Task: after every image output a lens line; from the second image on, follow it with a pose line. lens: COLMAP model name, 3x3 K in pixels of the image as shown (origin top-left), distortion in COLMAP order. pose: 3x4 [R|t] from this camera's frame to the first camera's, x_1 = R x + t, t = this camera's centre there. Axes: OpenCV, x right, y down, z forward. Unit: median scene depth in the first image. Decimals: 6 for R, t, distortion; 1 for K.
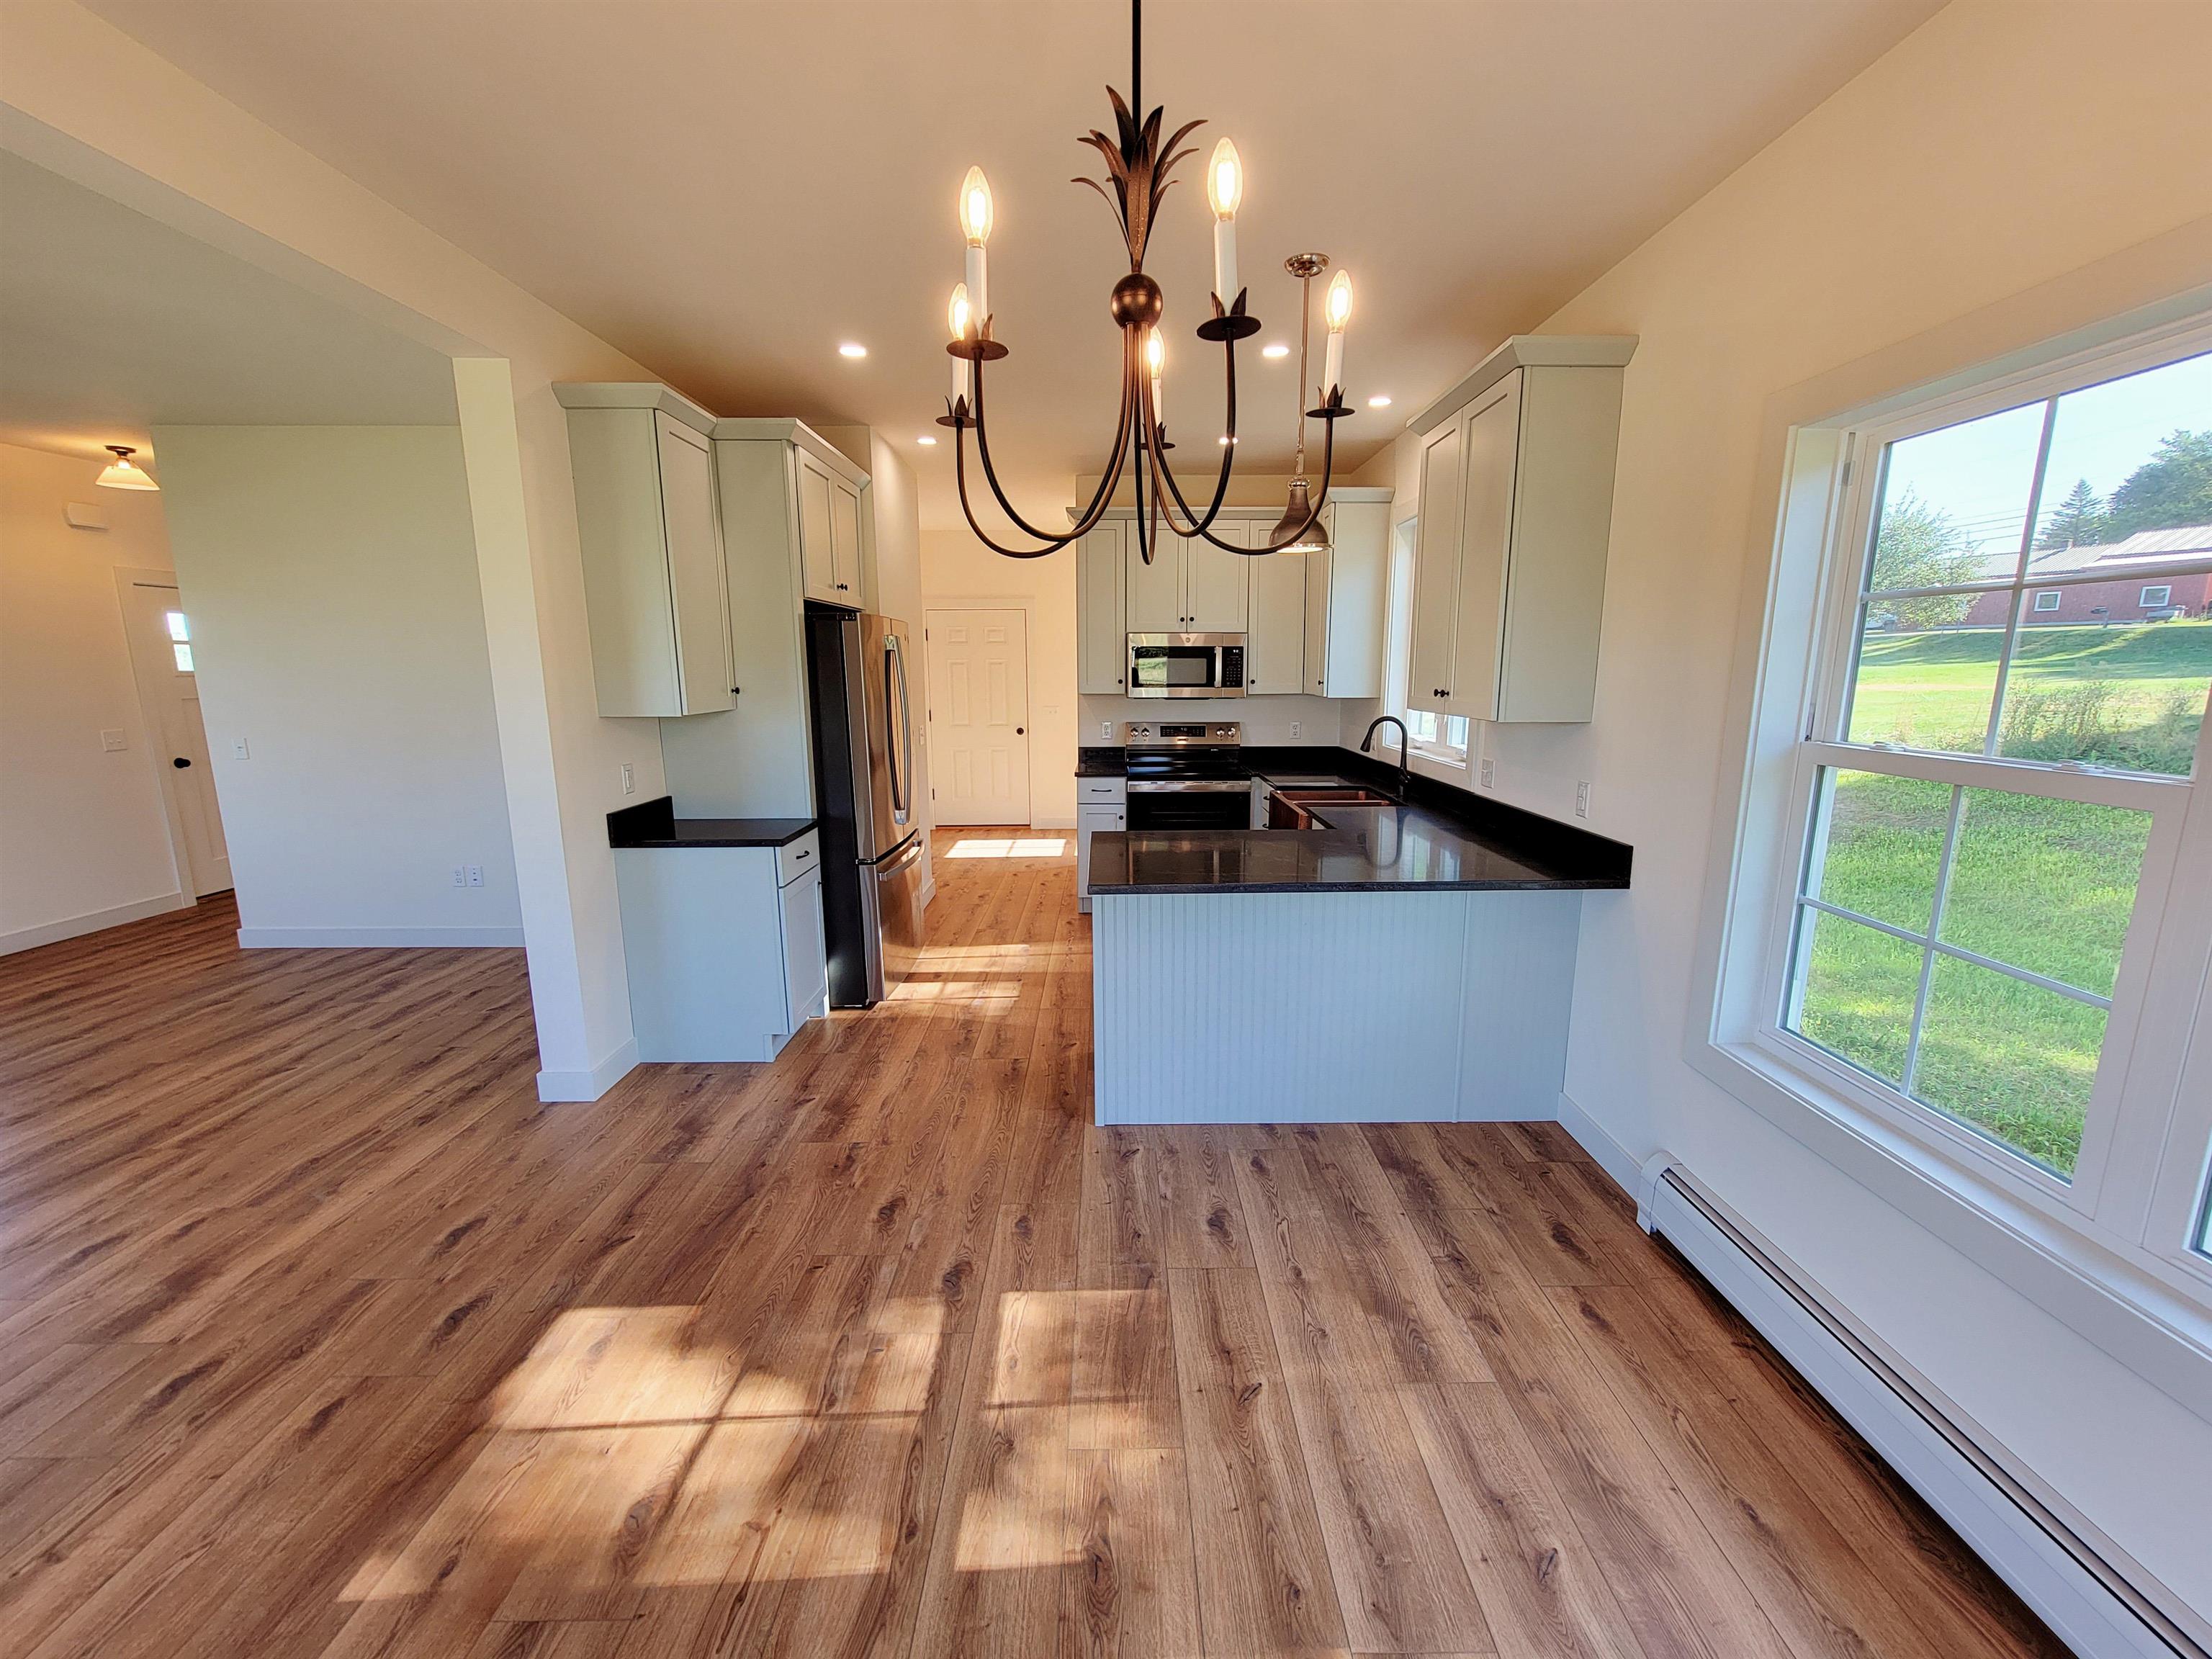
lens RADIAL K [[901.3, 0, 1119.3], [0, 901.3, 834.5], [0, 0, 1]] dist [-0.004592, 0.001030]
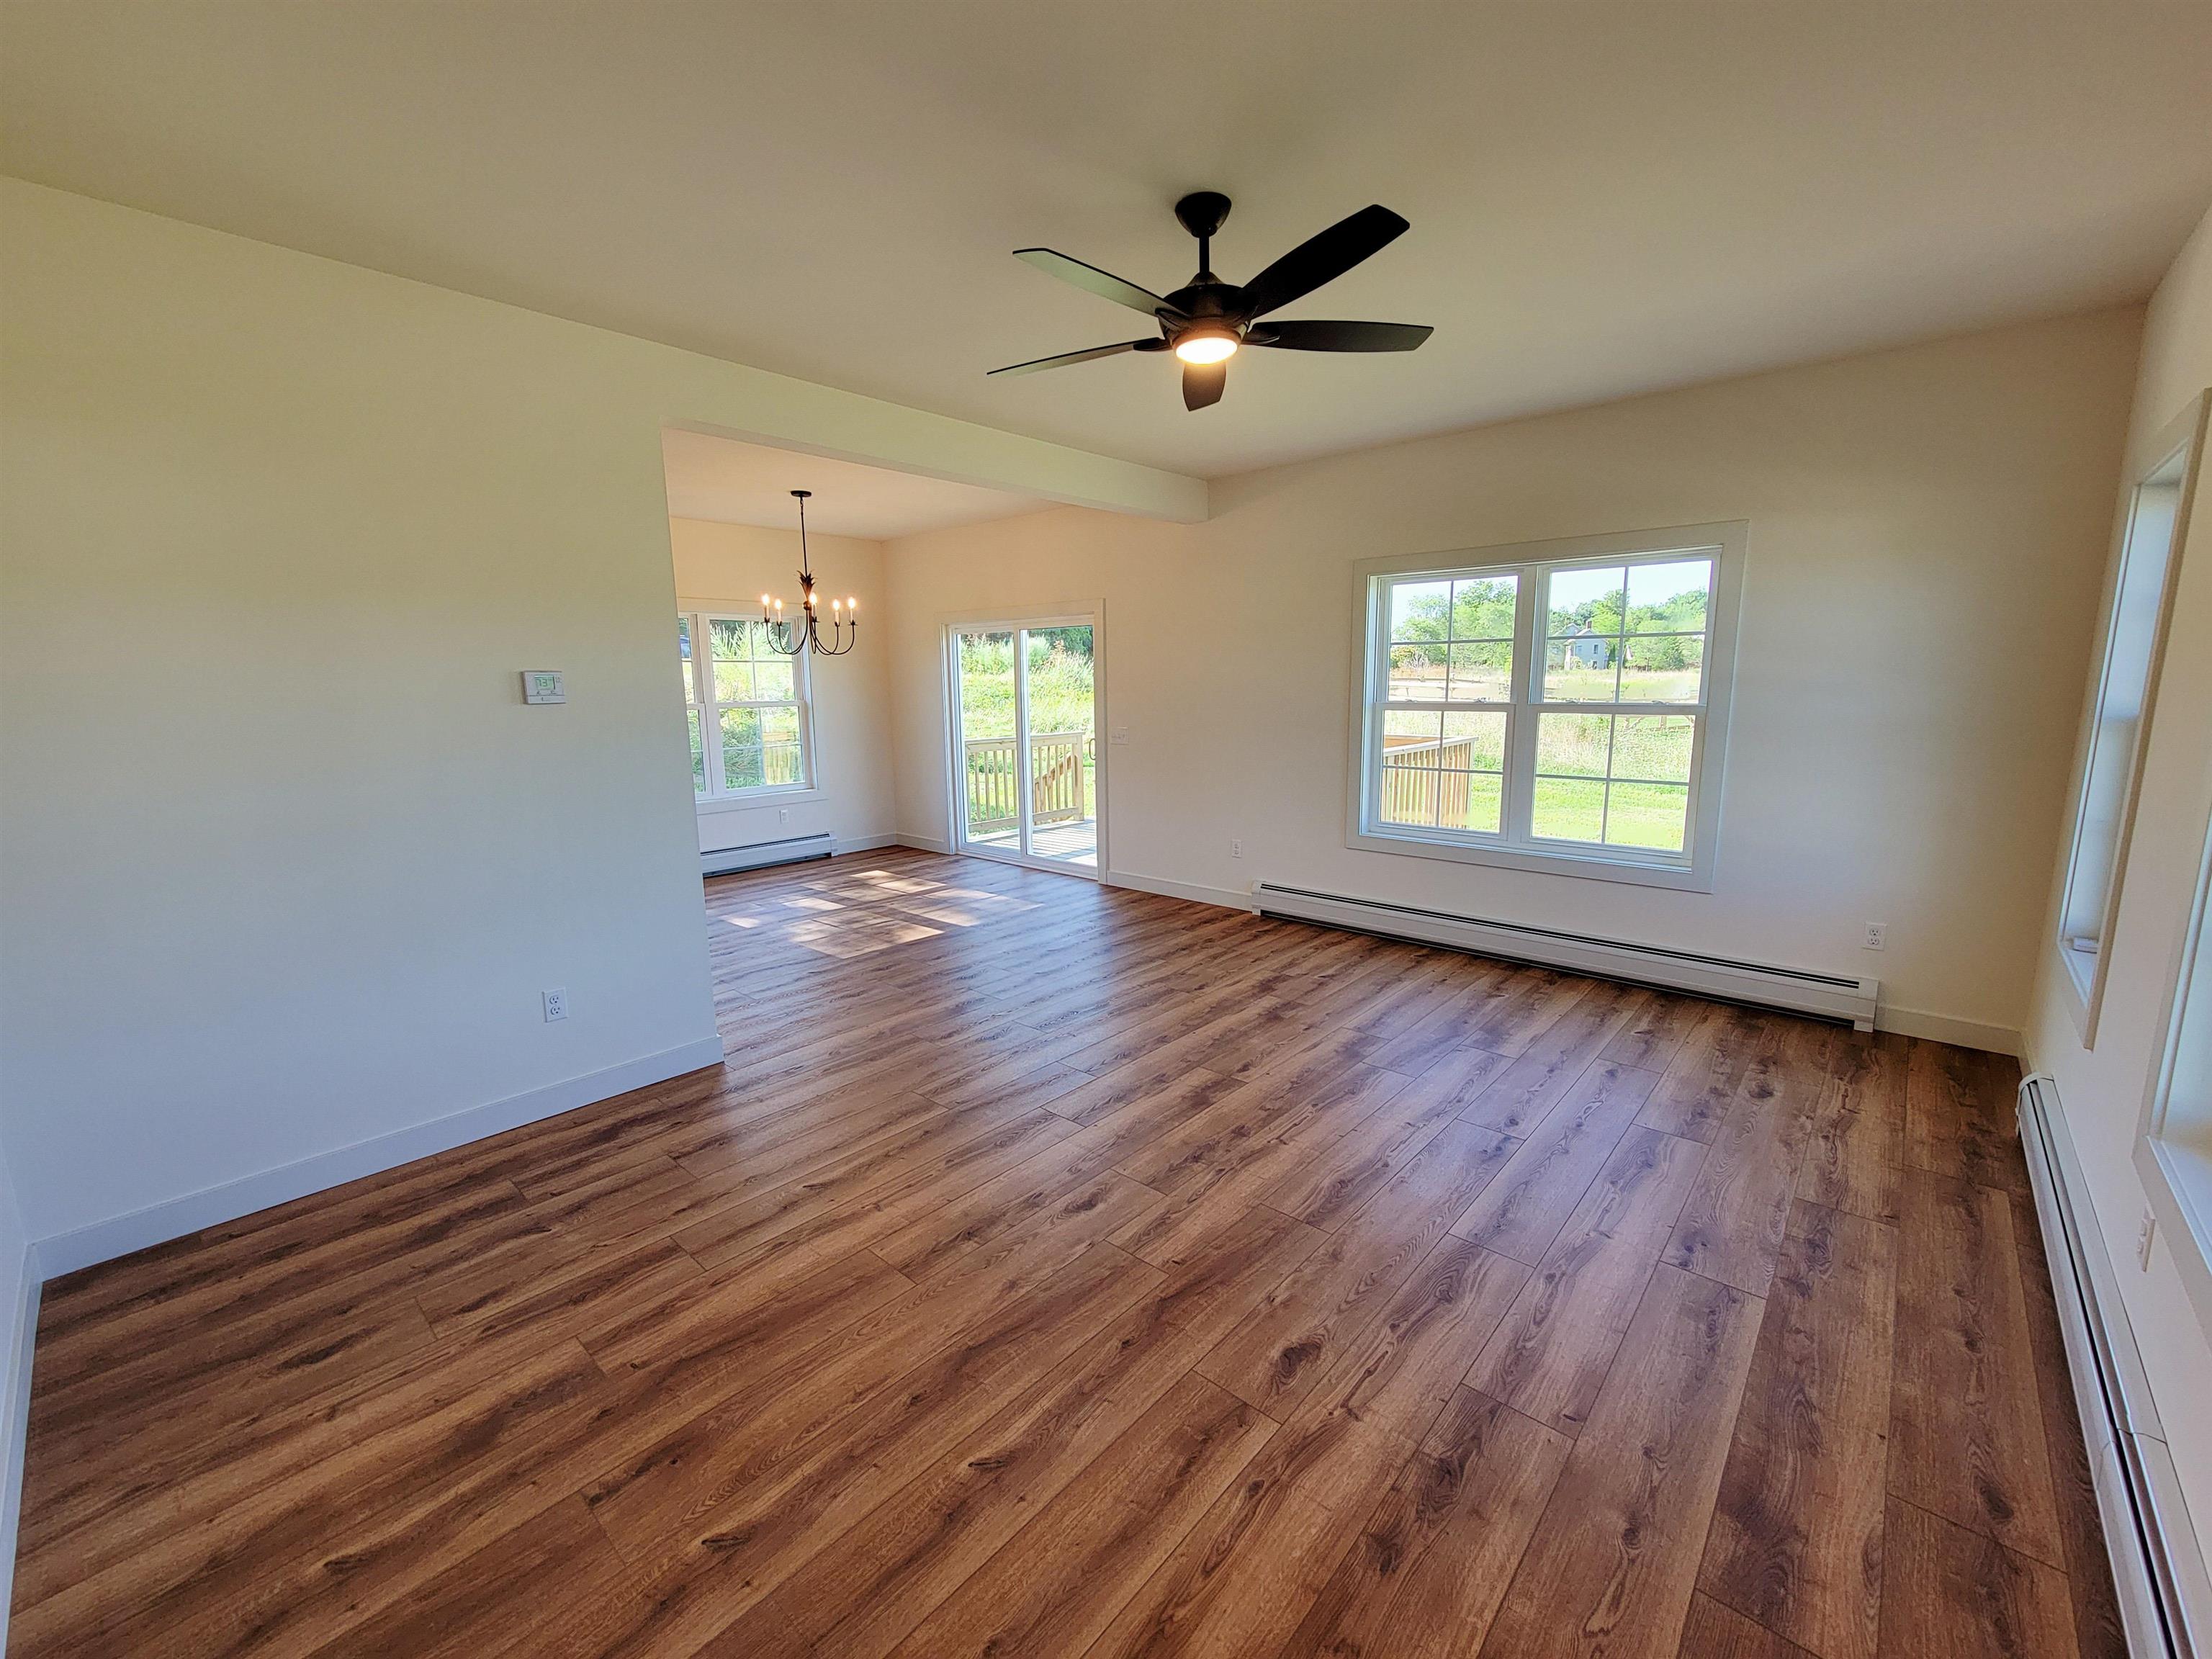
lens RADIAL K [[902.4, 0, 1117.6], [0, 902.4, 833.7], [0, 0, 1]] dist [-0.006609, 0.003421]
pose [[-0.740730, -0.104205, 0.663672, -1.442843], [0.137383, 0.943524, 0.301479, -0.205605], [-0.657606, 0.314491, -0.684580, 1.131942]]
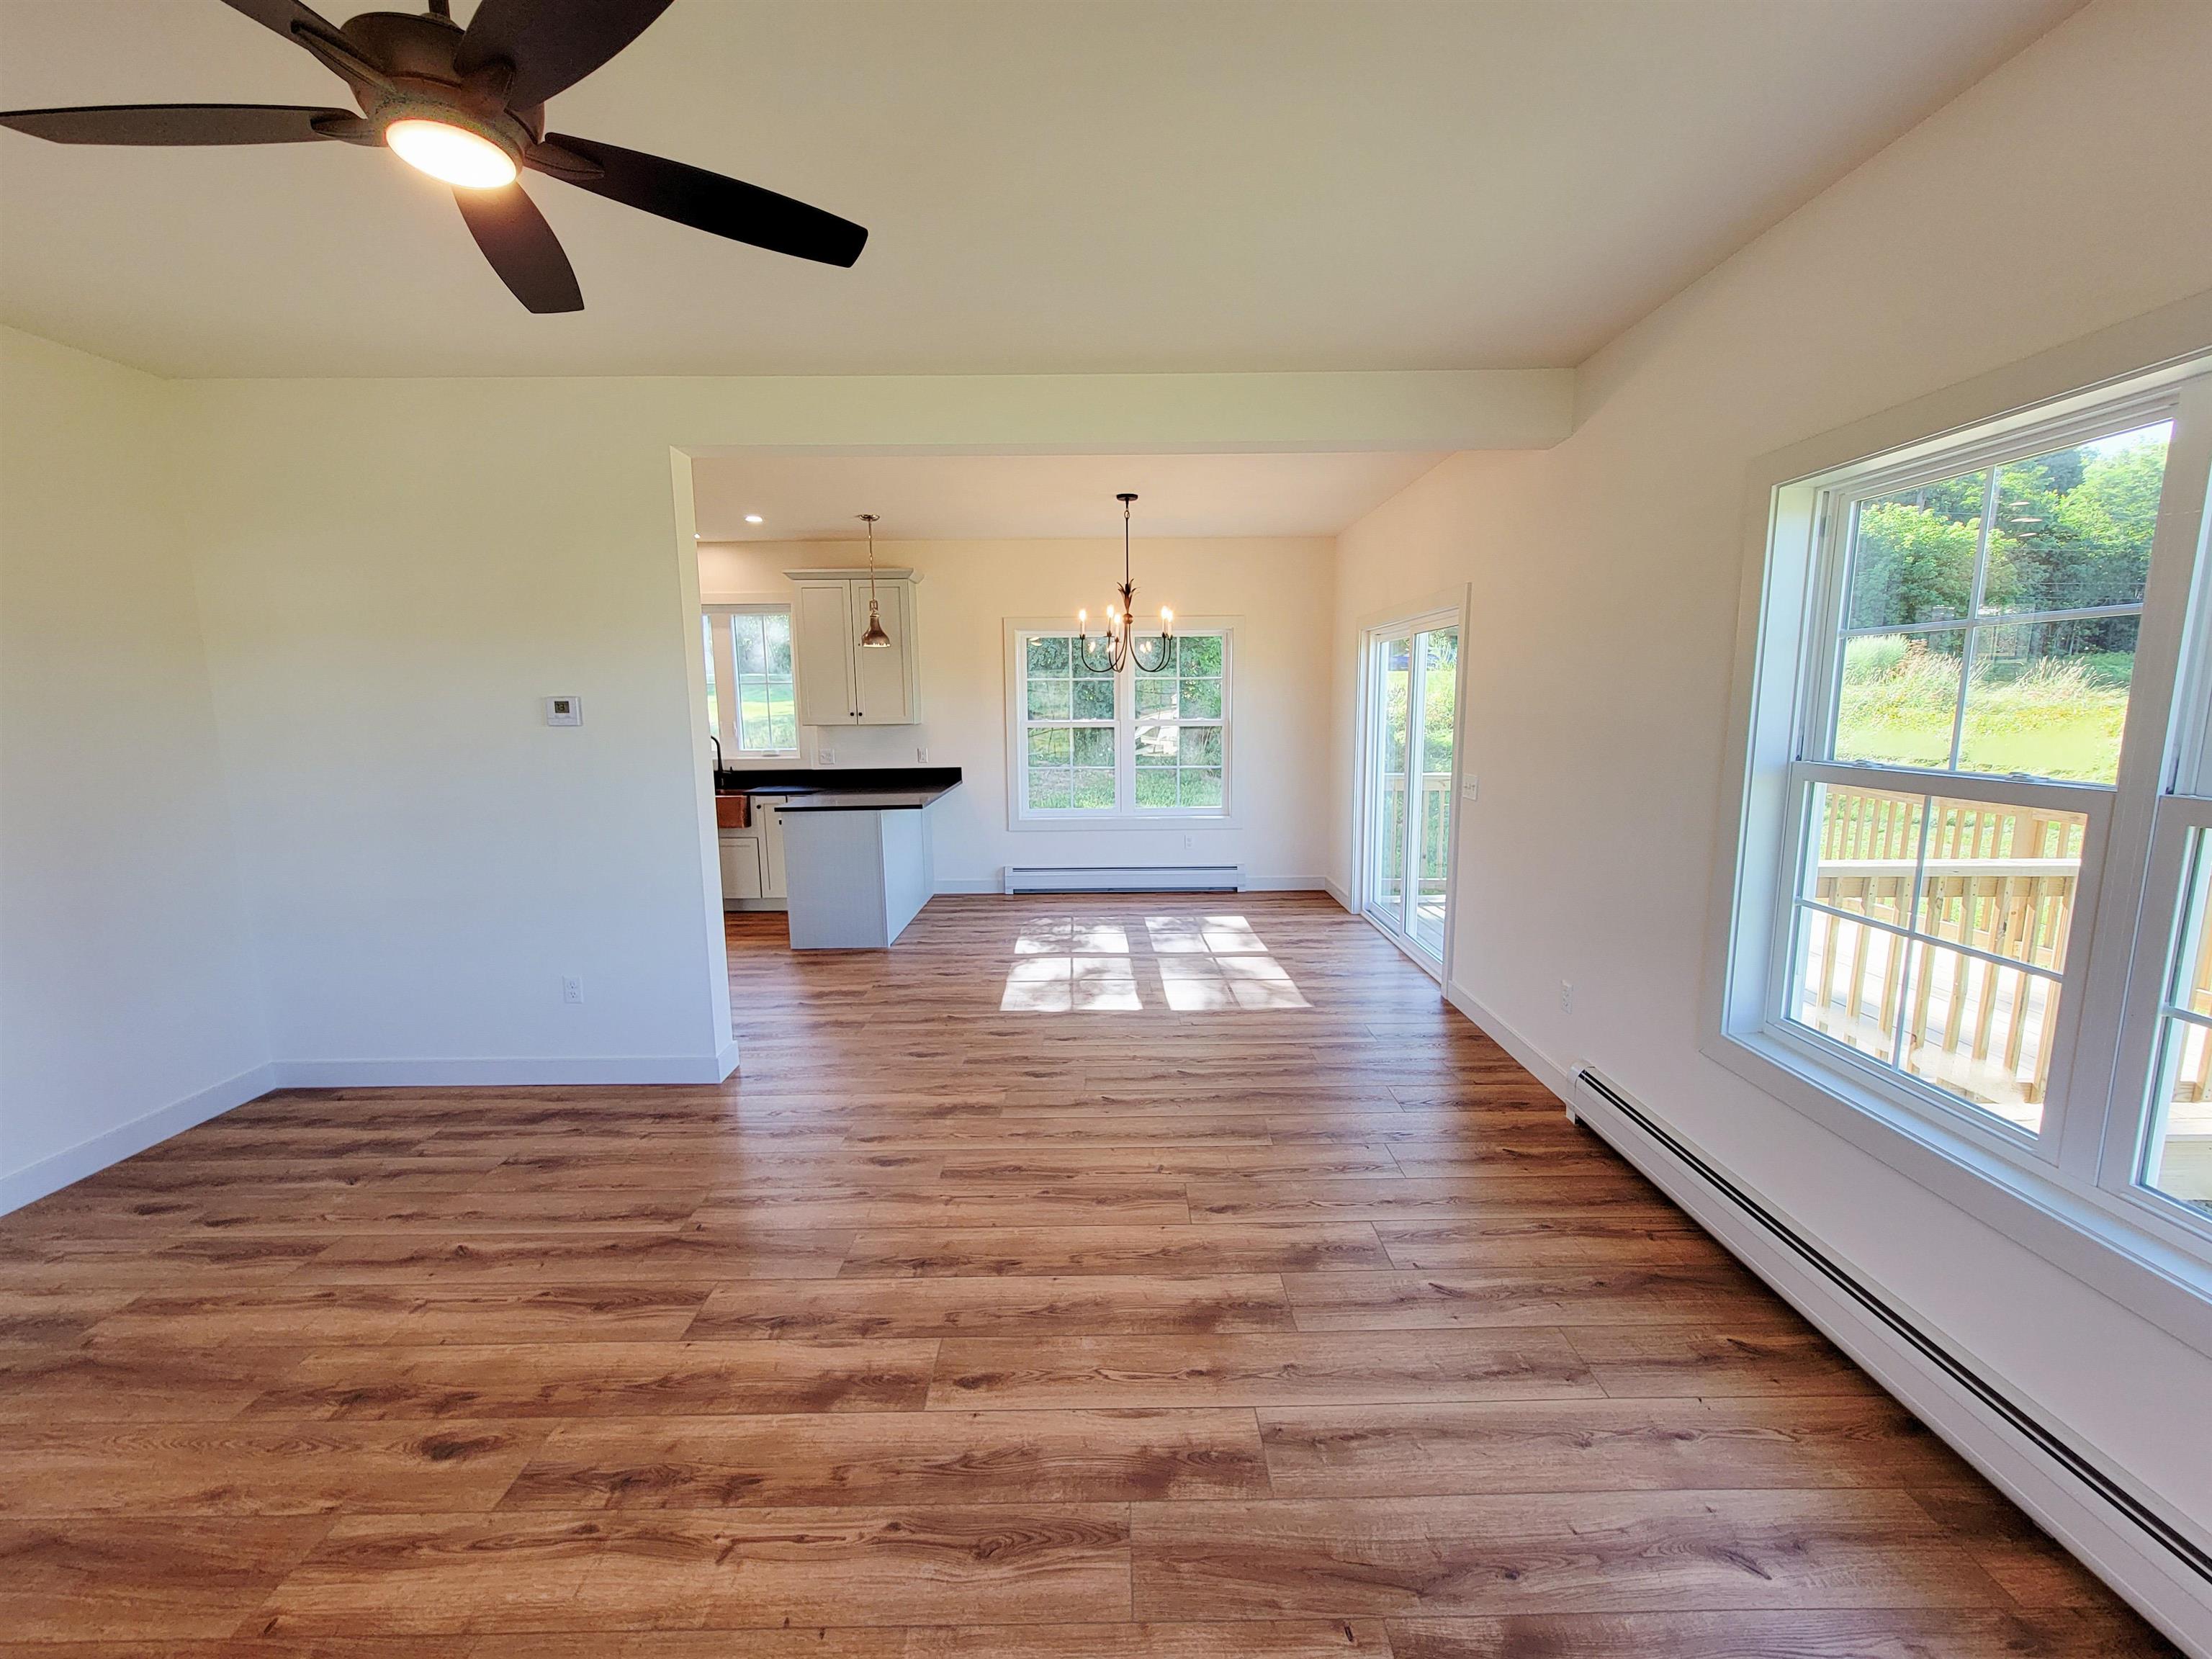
lens RADIAL K [[904.6, 0, 1117.9], [0, 904.6, 834.0], [0, 0, 1]] dist [-0.004323, 0.001272]
pose [[0.000160, -0.148063, 0.988978, -1.435732], [0.193699, 0.970252, 0.145228, -0.064163], [-0.981061, 0.191541, 0.028835, 0.344180]]
